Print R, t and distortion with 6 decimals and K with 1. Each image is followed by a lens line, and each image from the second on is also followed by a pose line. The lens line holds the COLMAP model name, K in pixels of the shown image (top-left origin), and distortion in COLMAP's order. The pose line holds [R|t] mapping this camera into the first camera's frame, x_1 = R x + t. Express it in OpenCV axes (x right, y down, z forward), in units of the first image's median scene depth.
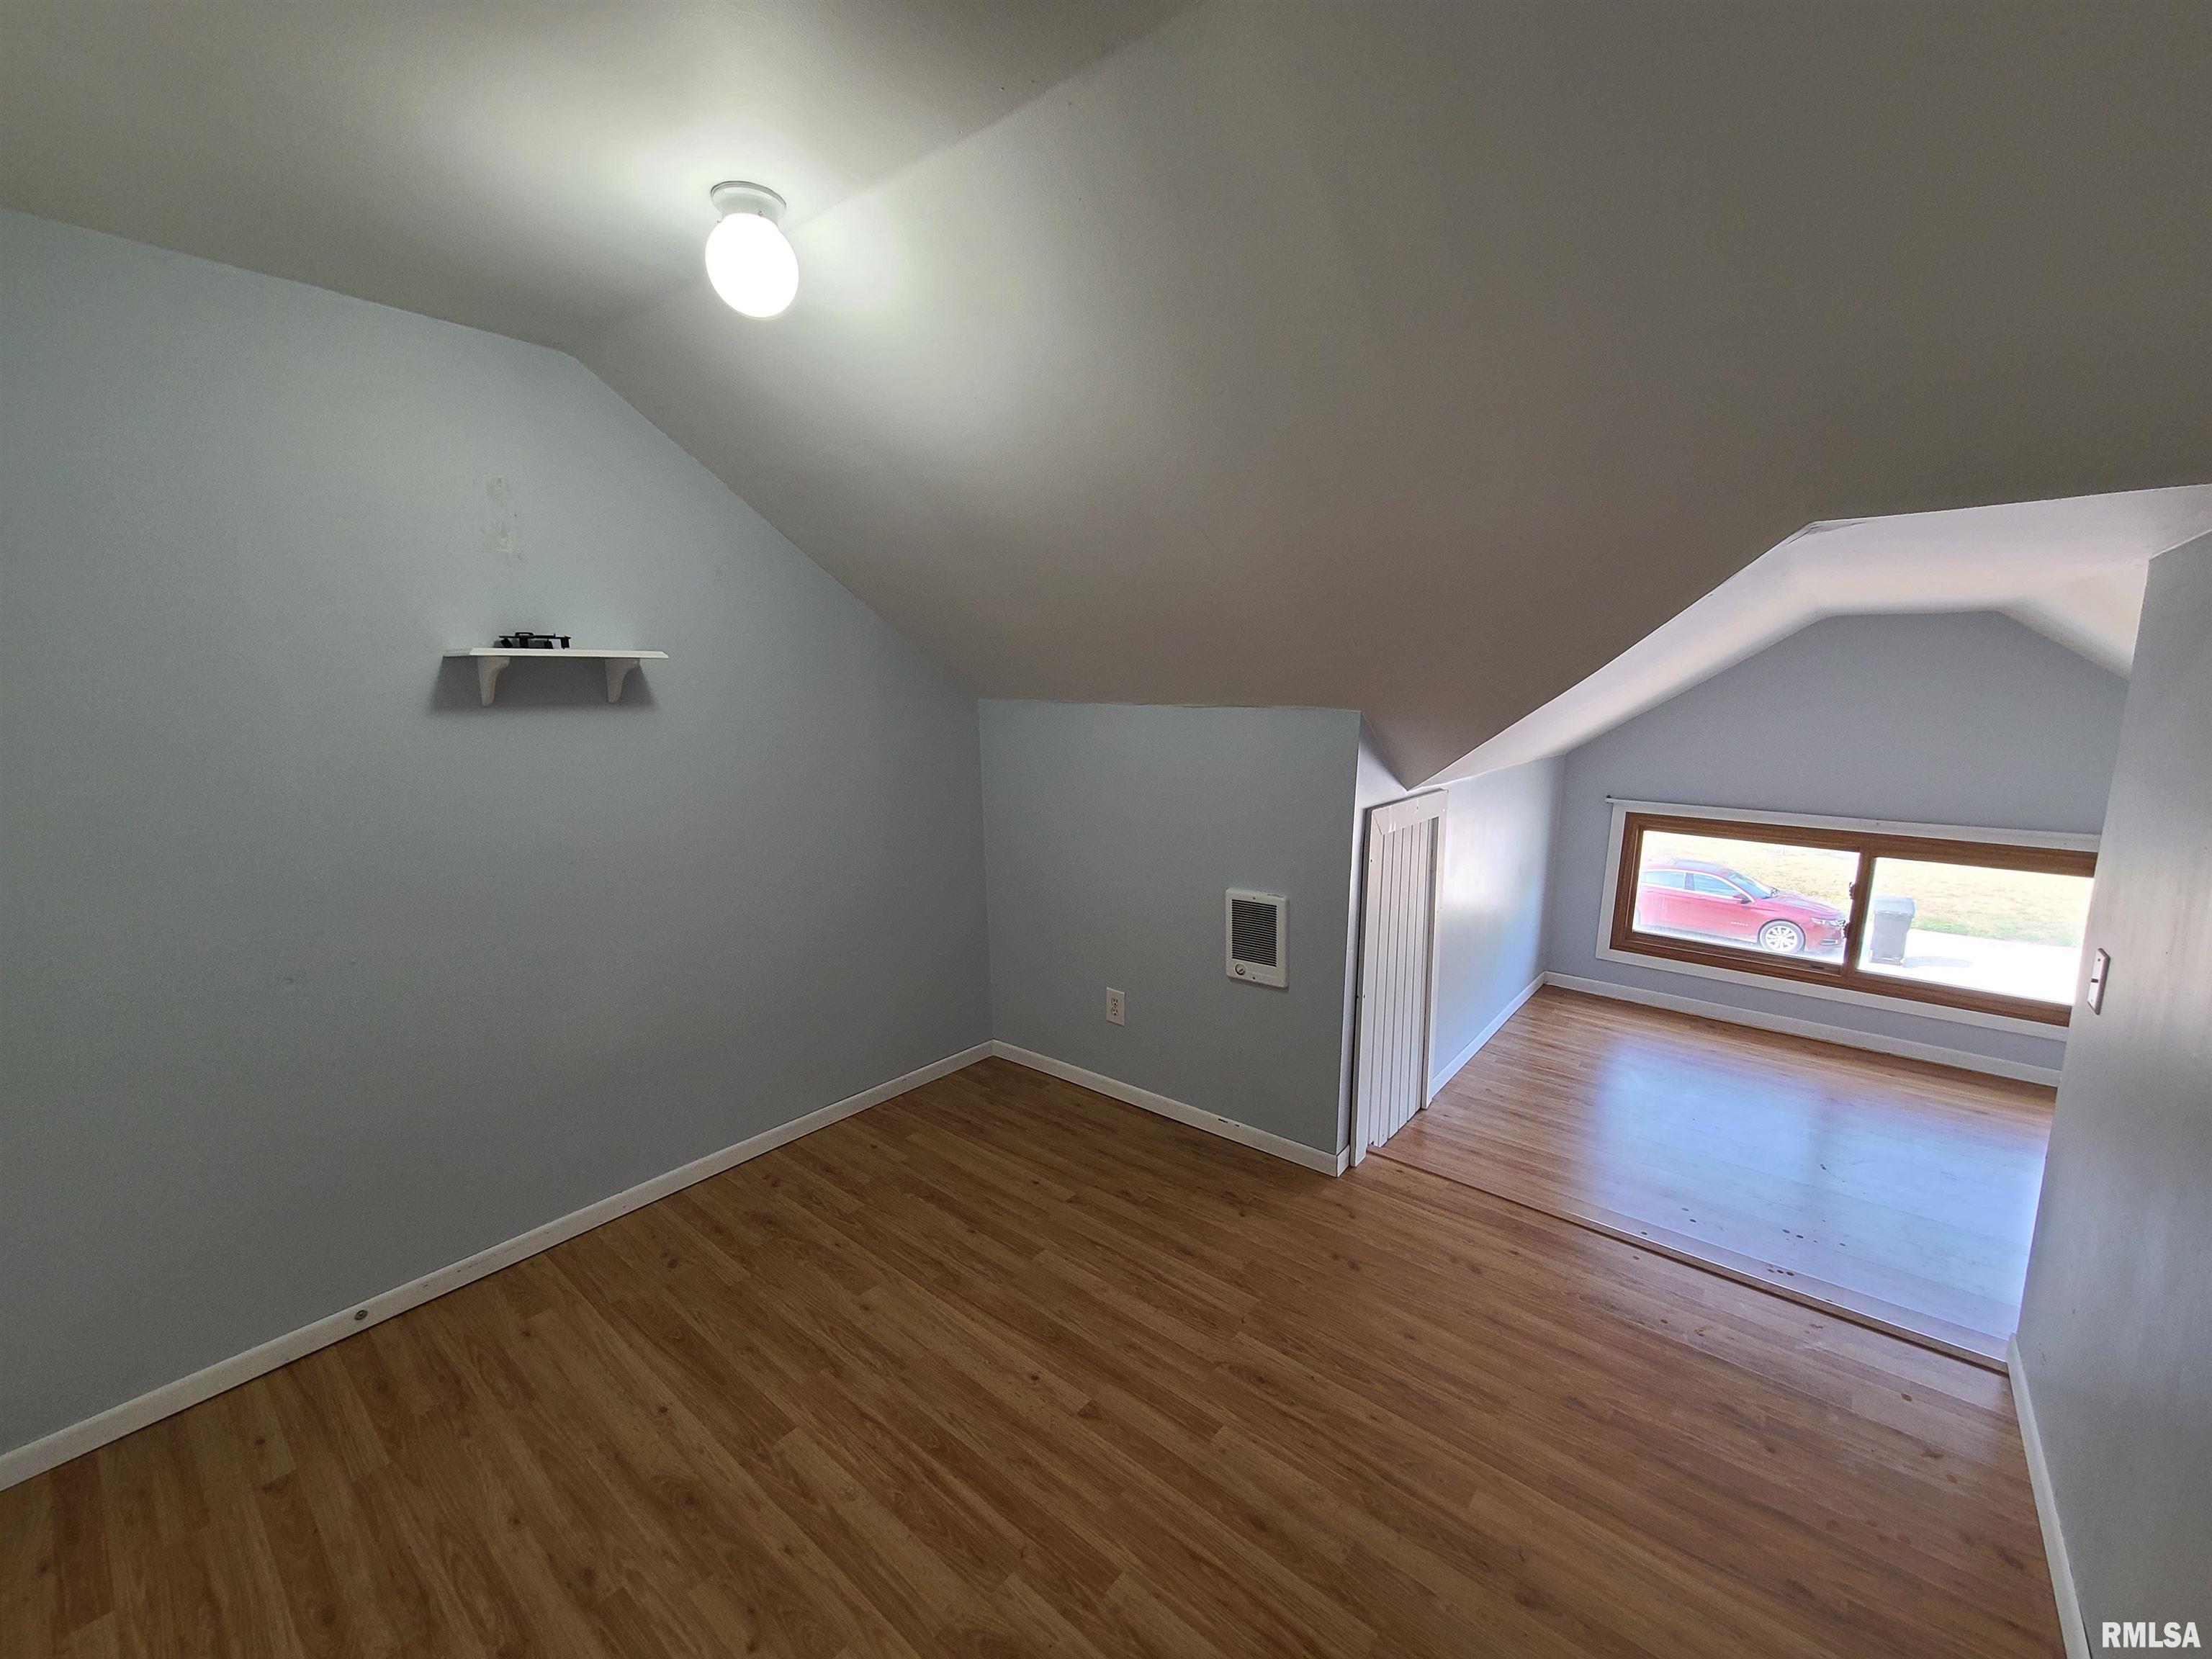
lens RADIAL K [[904.0, 0, 1113.9], [0, 904.0, 824.4], [0, 0, 1]] dist [-0.001061, -0.001087]
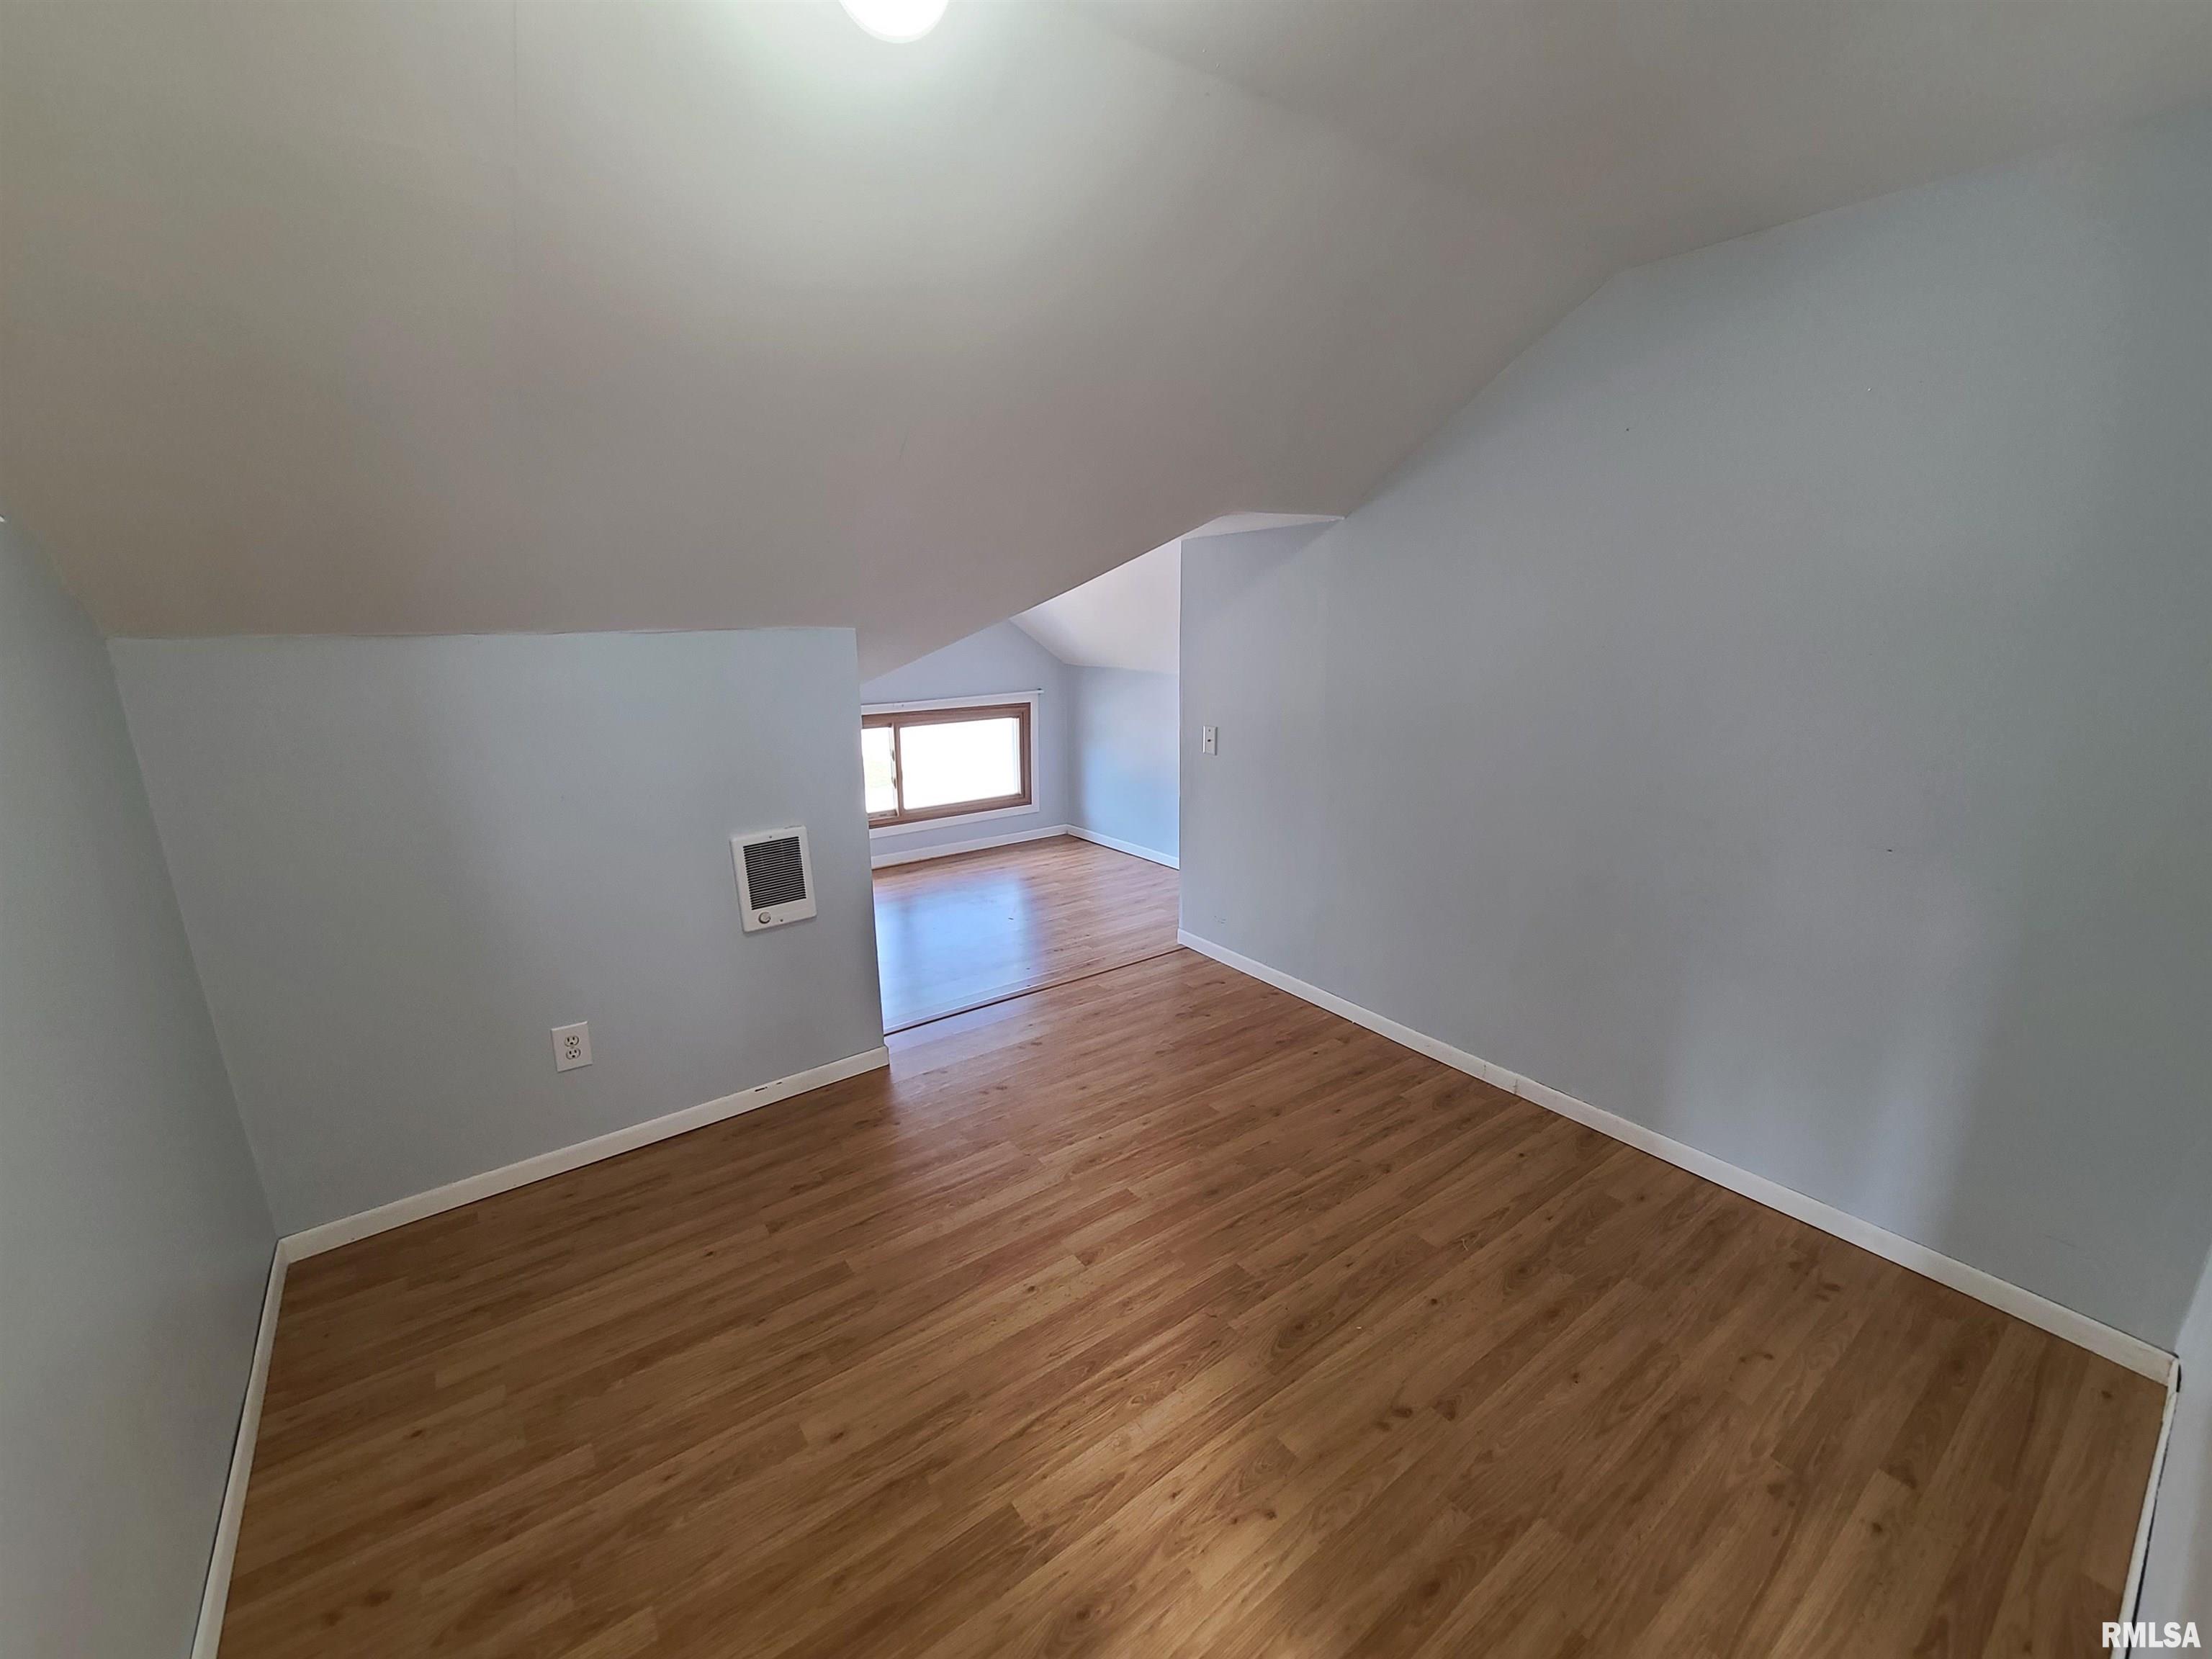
lens RADIAL K [[904.0, 0, 1114.2], [0, 904.0, 839.8], [0, 0, 1]] dist [-0.001061, -0.001087]
pose [[0.241645, -0.245727, 0.938736, -0.813978], [0.165332, 0.963686, 0.209699, -0.066915], [-0.956176, 0.104531, 0.273496, 0.525437]]
